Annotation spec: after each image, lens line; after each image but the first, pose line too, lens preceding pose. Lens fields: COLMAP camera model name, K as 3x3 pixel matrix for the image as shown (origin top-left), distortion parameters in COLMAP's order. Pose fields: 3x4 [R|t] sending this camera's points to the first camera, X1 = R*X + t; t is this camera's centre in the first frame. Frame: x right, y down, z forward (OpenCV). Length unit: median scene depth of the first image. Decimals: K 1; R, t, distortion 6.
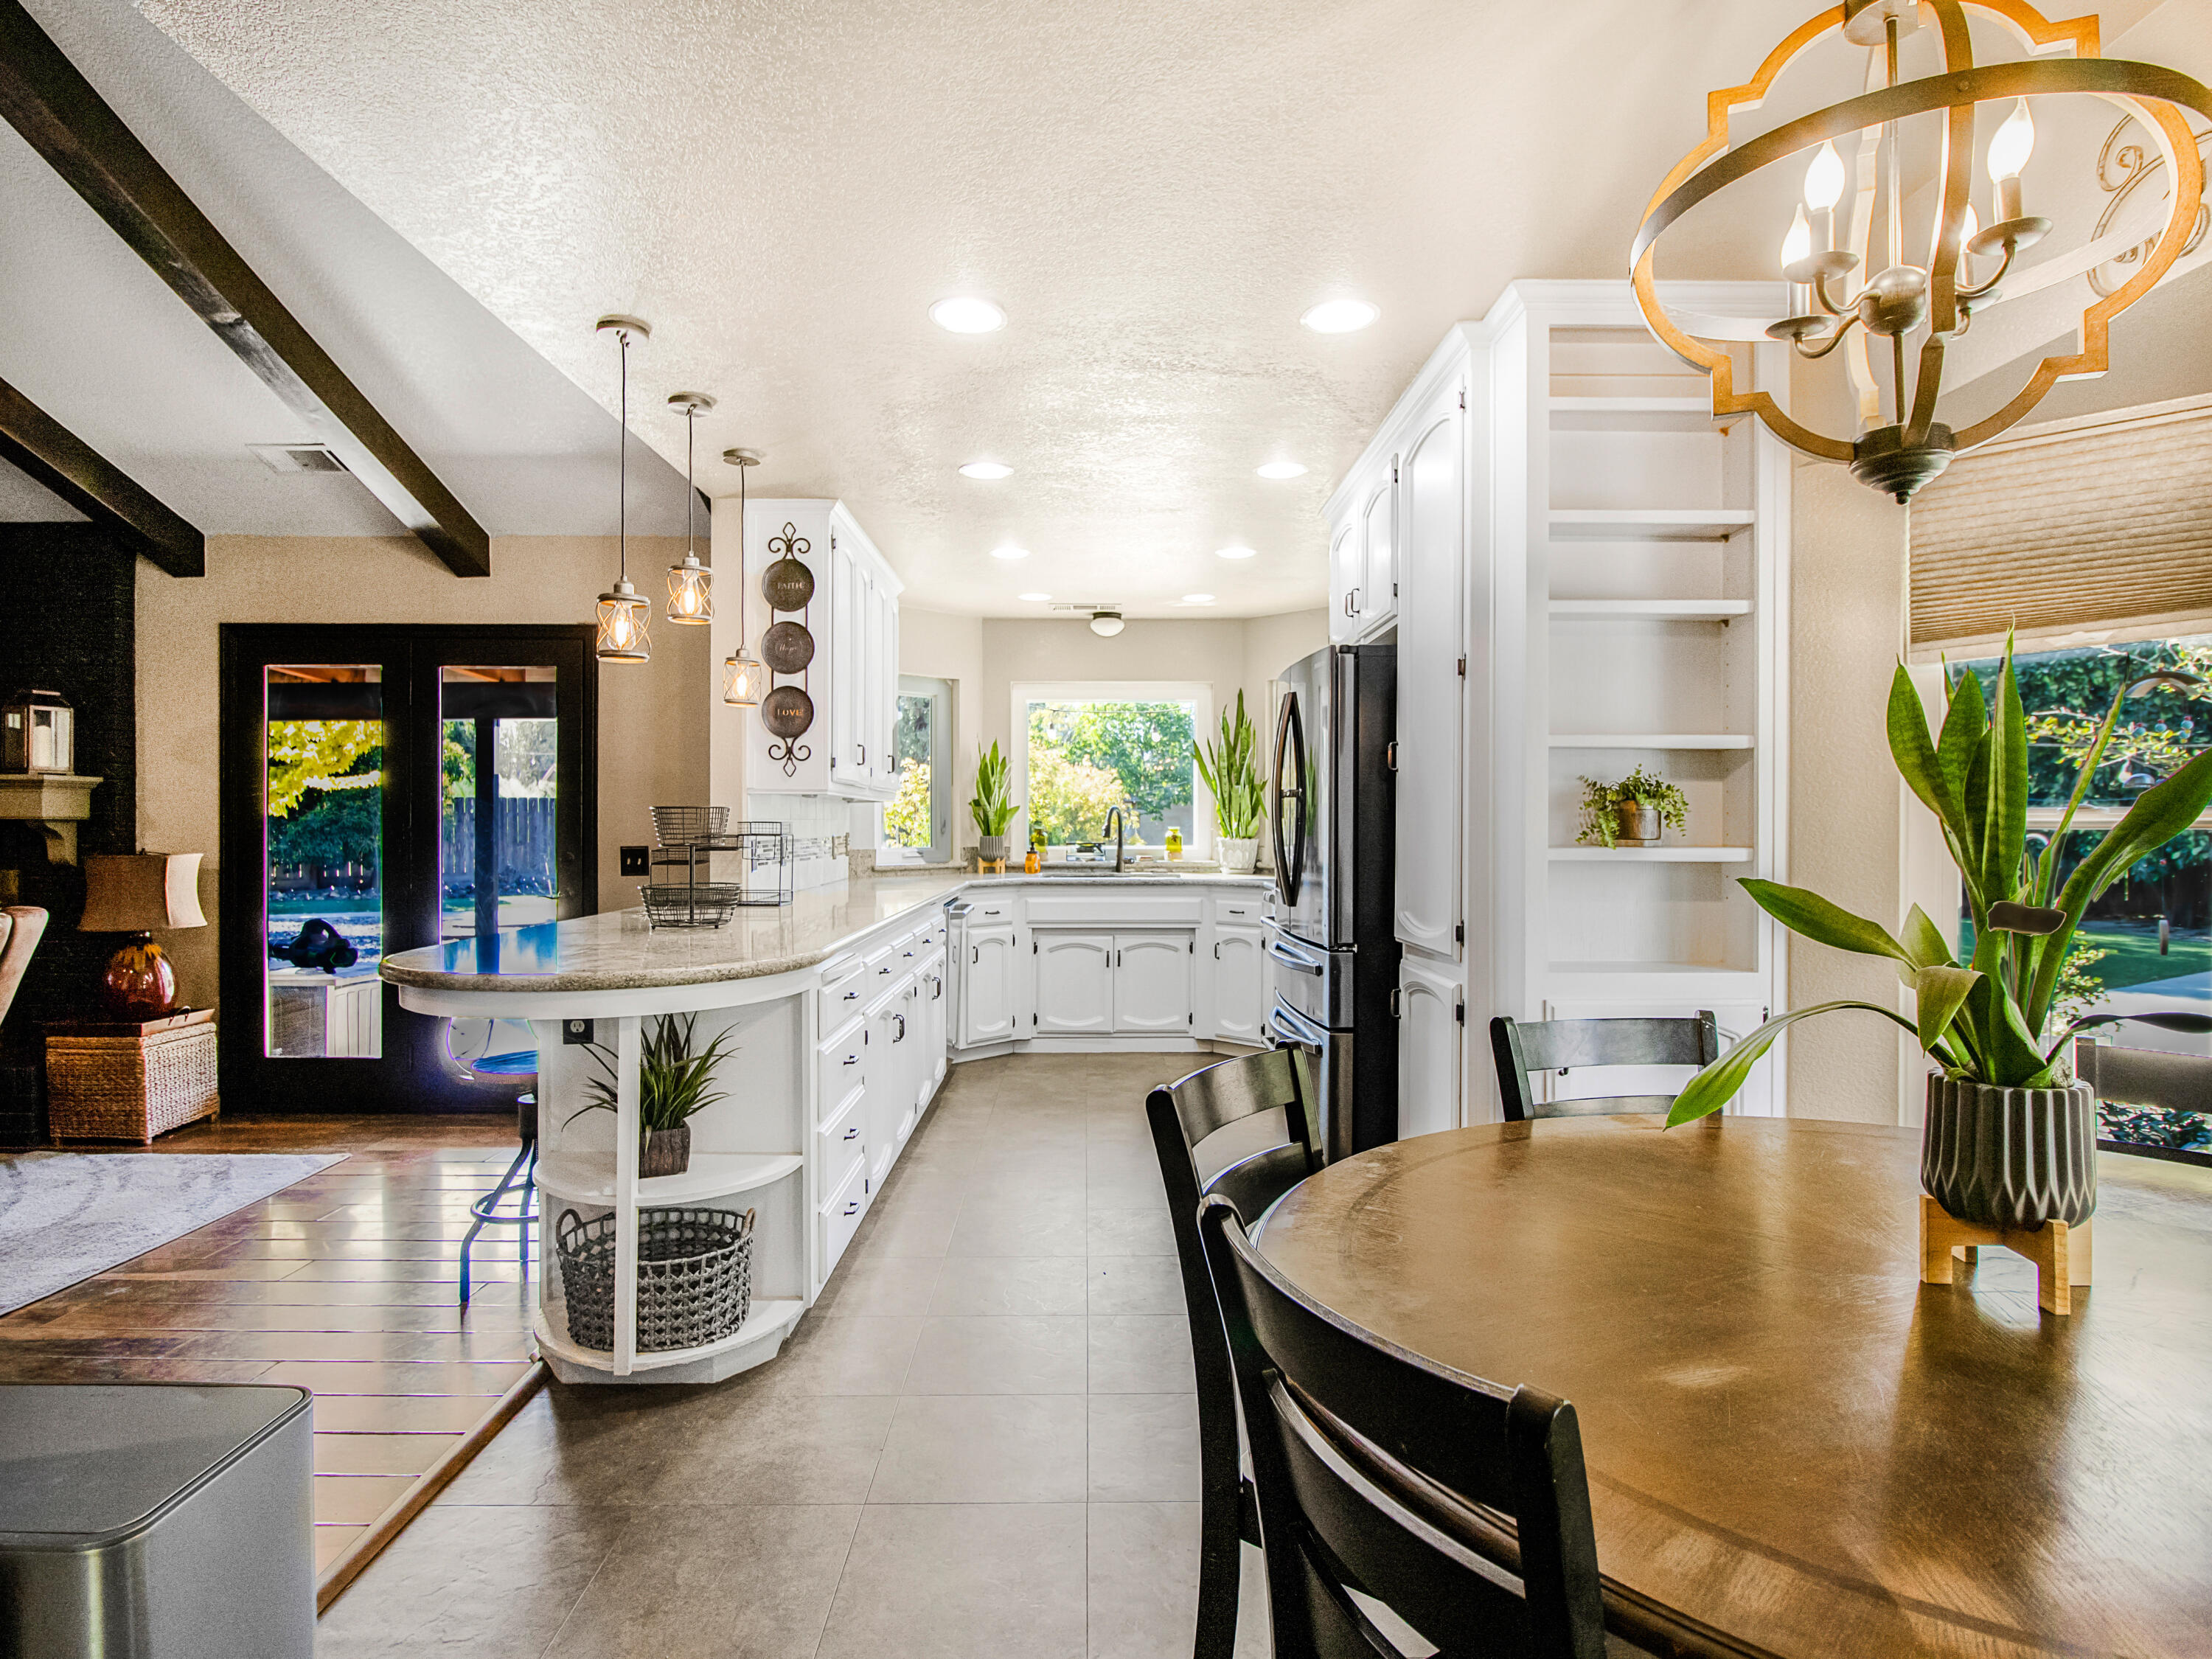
lens RADIAL K [[1154.5, 0, 1105.9], [0, 1154.5, 831.7], [0, 0, 1]] dist [0.010638, -0.013608]
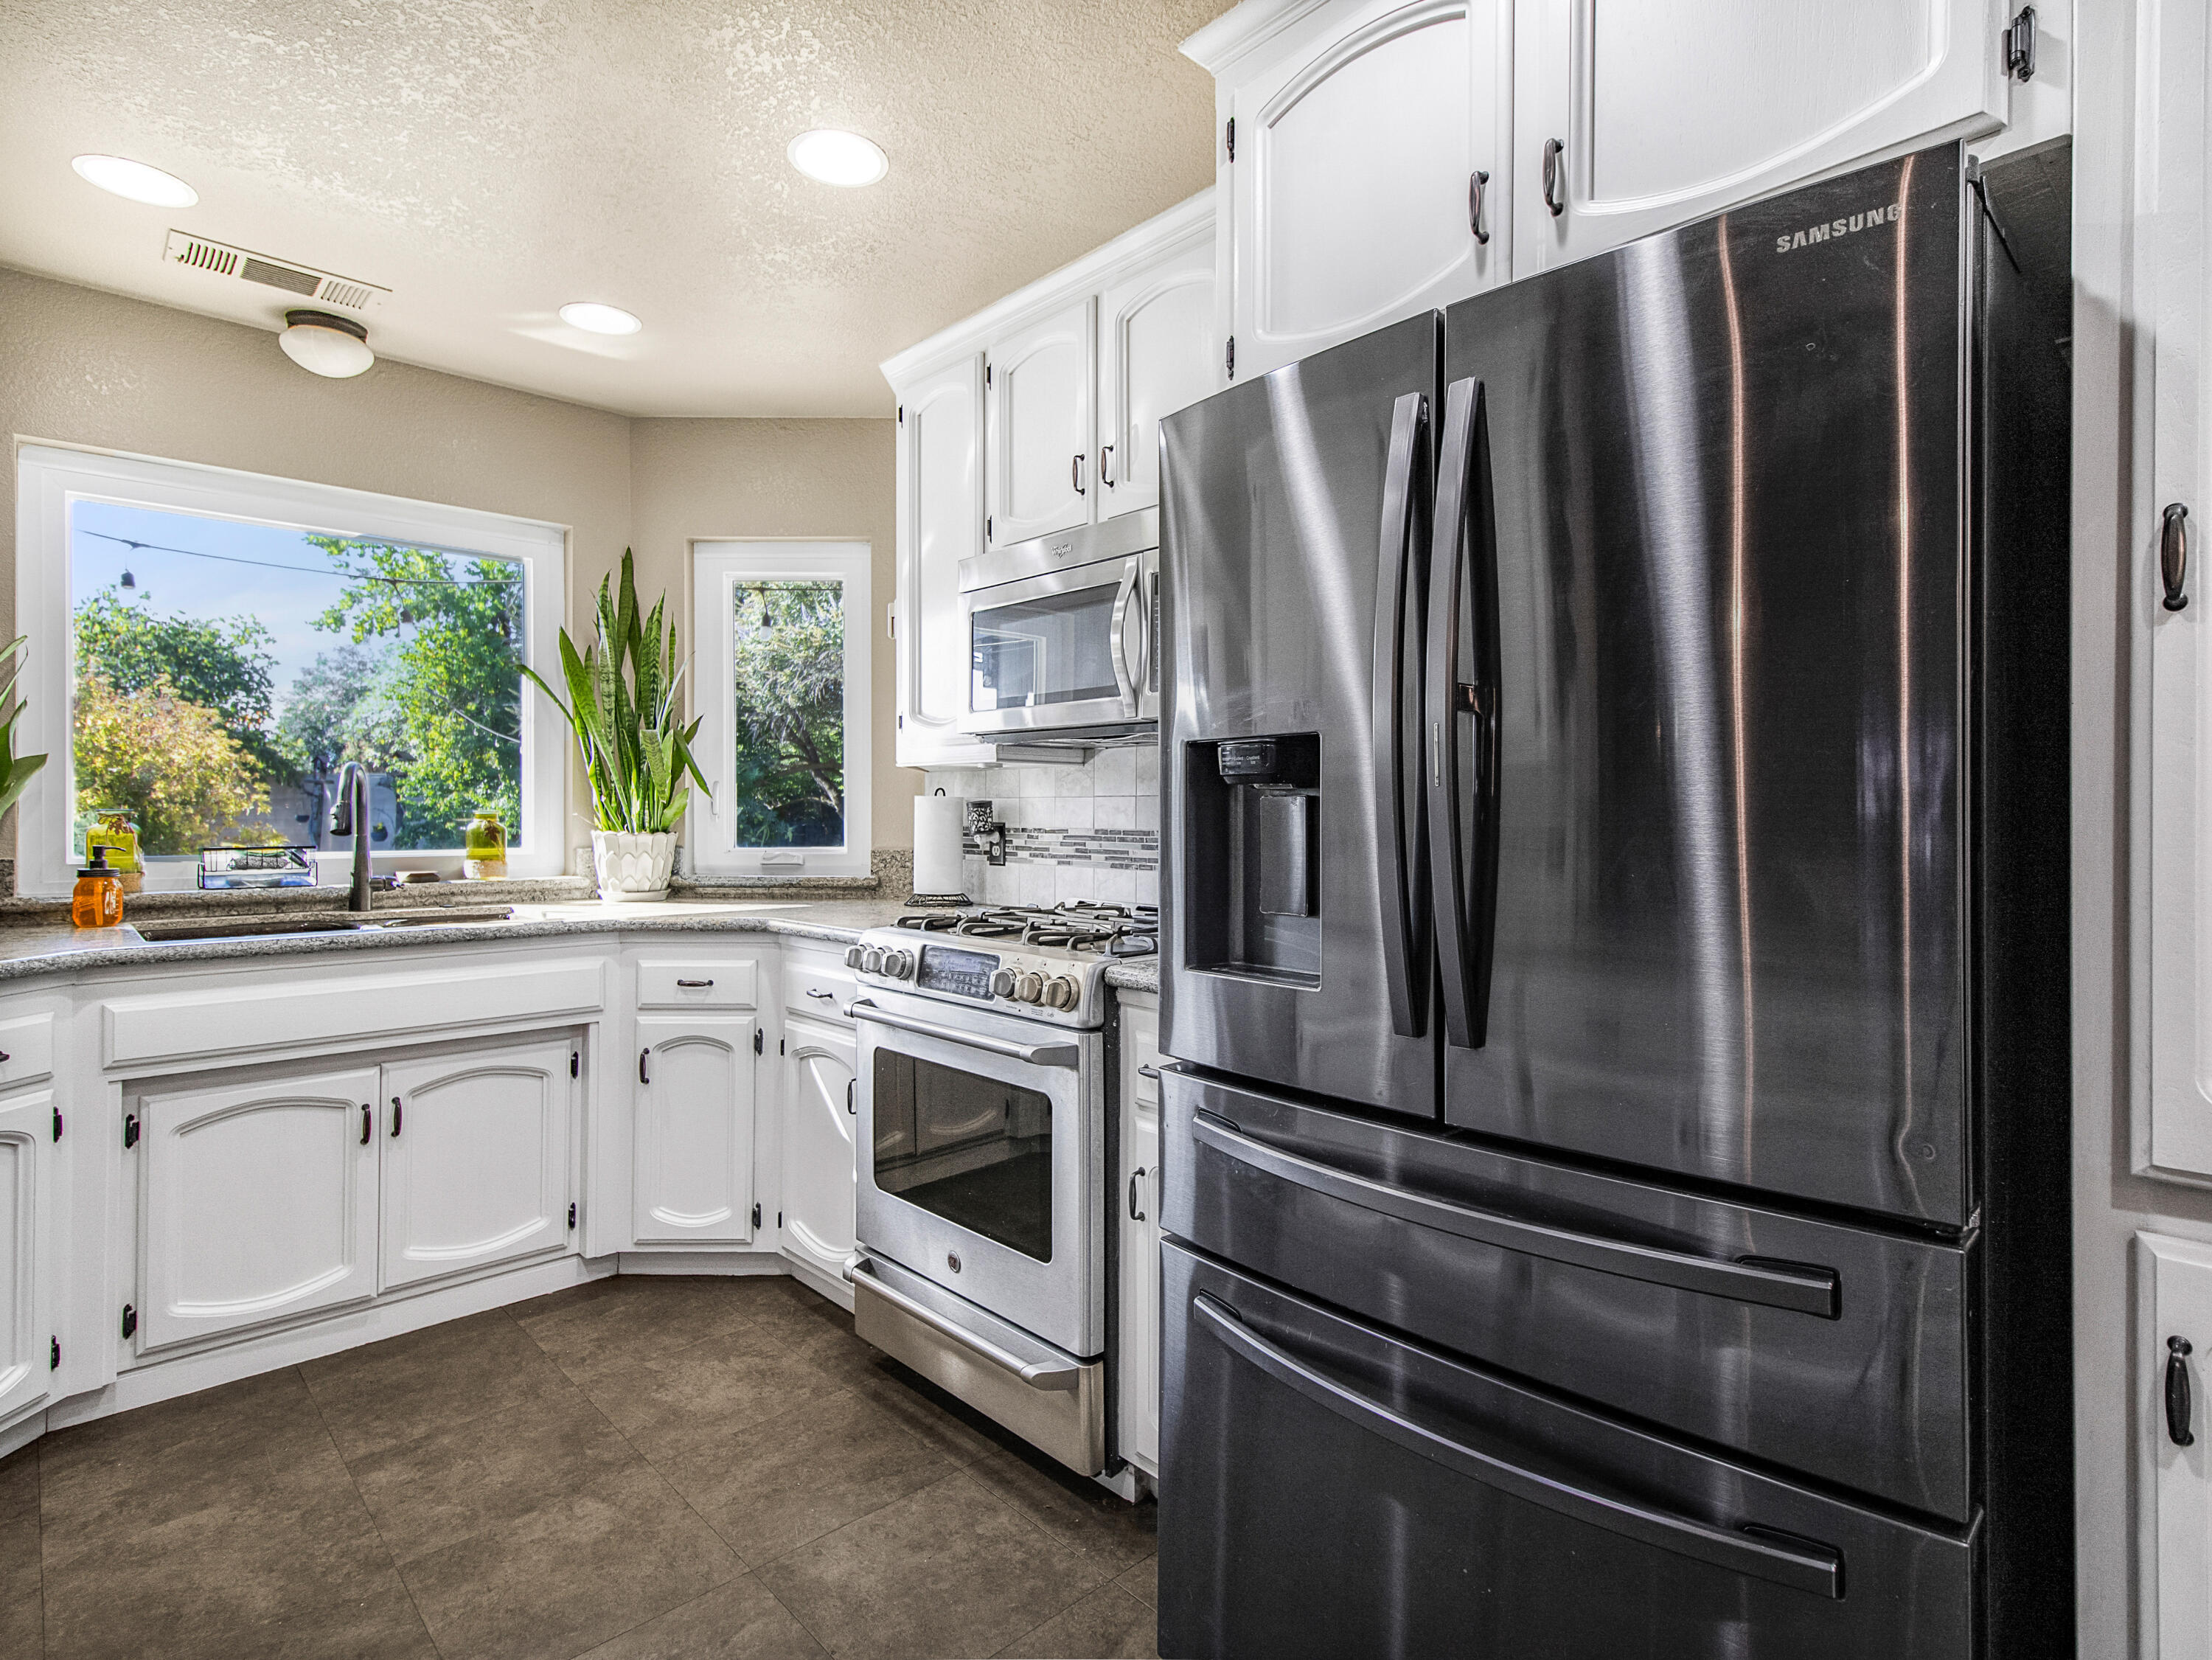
lens RADIAL K [[1132.9, 0, 1111.8], [0, 1132.9, 819.1], [0, 0, 1]] dist [0.016180, -0.000345]
pose [[0.734372, -0.003199, 0.678740, -0.107717], [0.003470, 0.999994, 0.000960, 0.000383], [-0.678738, 0.001650, 0.734378, 0.687737]]
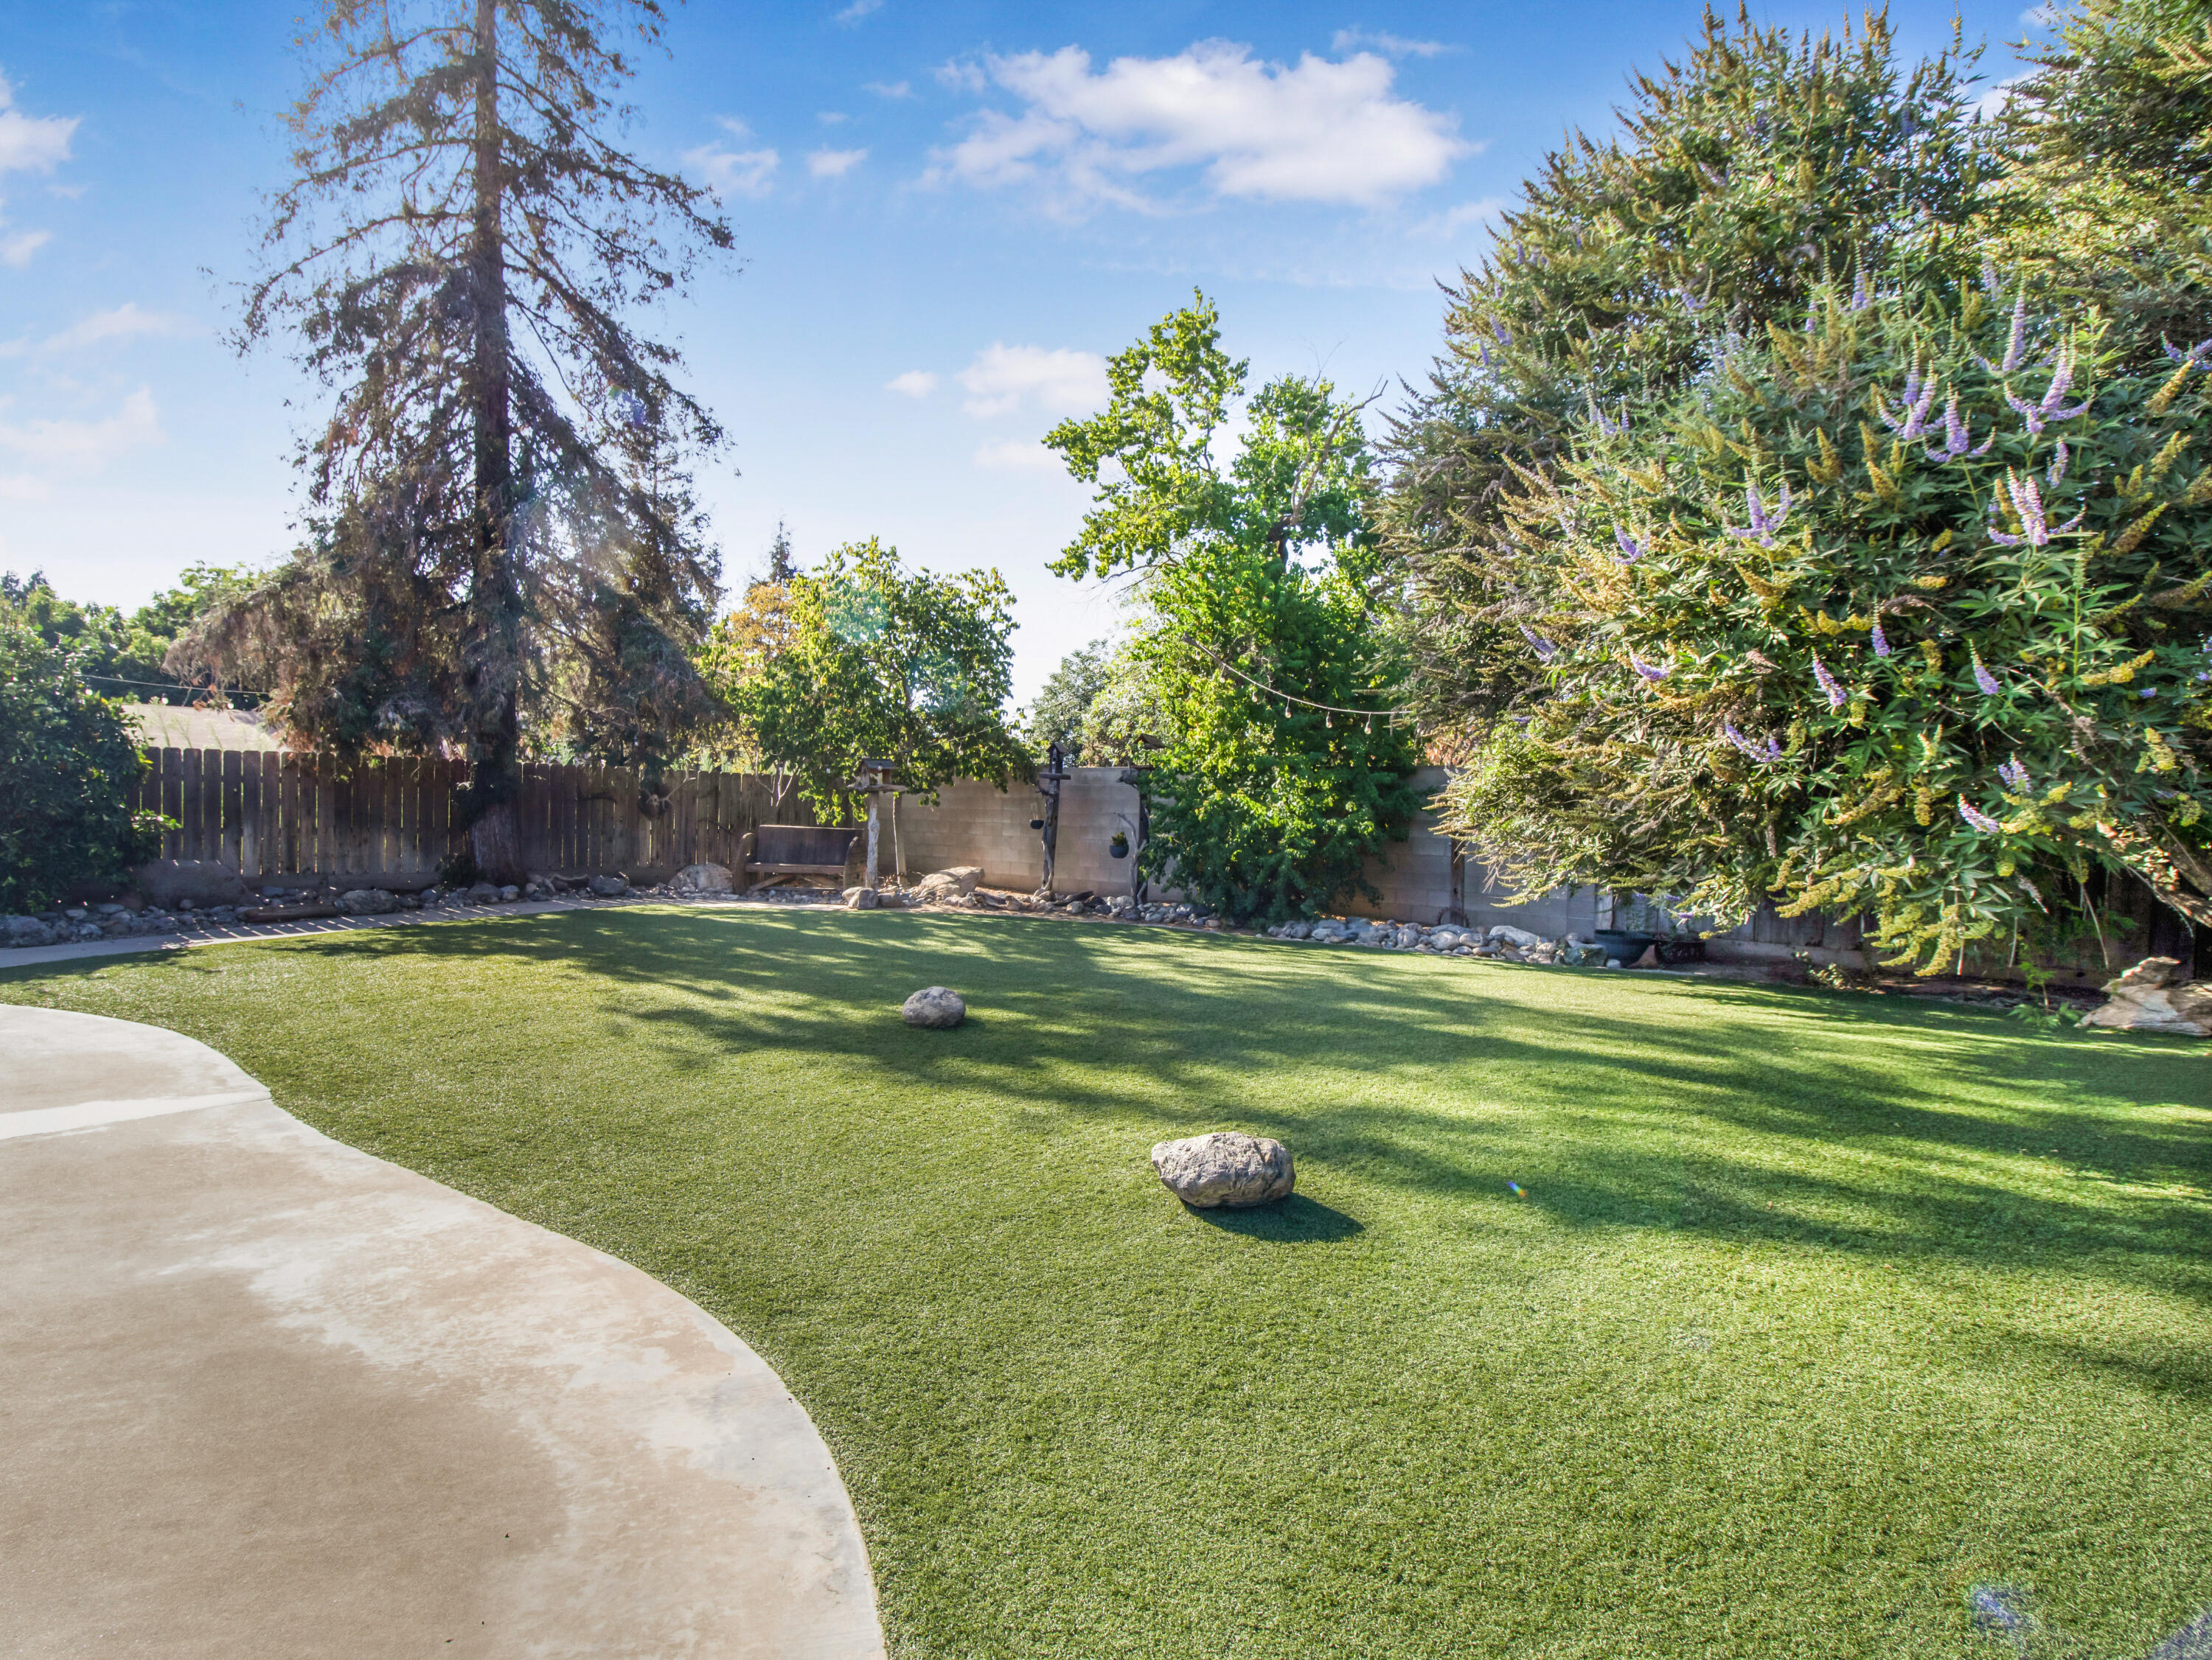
lens RADIAL K [[1154.3, 0, 1105.9], [0, 1154.3, 832.2], [0, 0, 1]] dist [0.010638, -0.013608]
pose [[0.984539, 0.017173, 0.174319, -0.058293], [-0.018878, 0.999789, 0.008131, -0.002571], [-0.174143, -0.011296, 0.984656, 1.006154]]
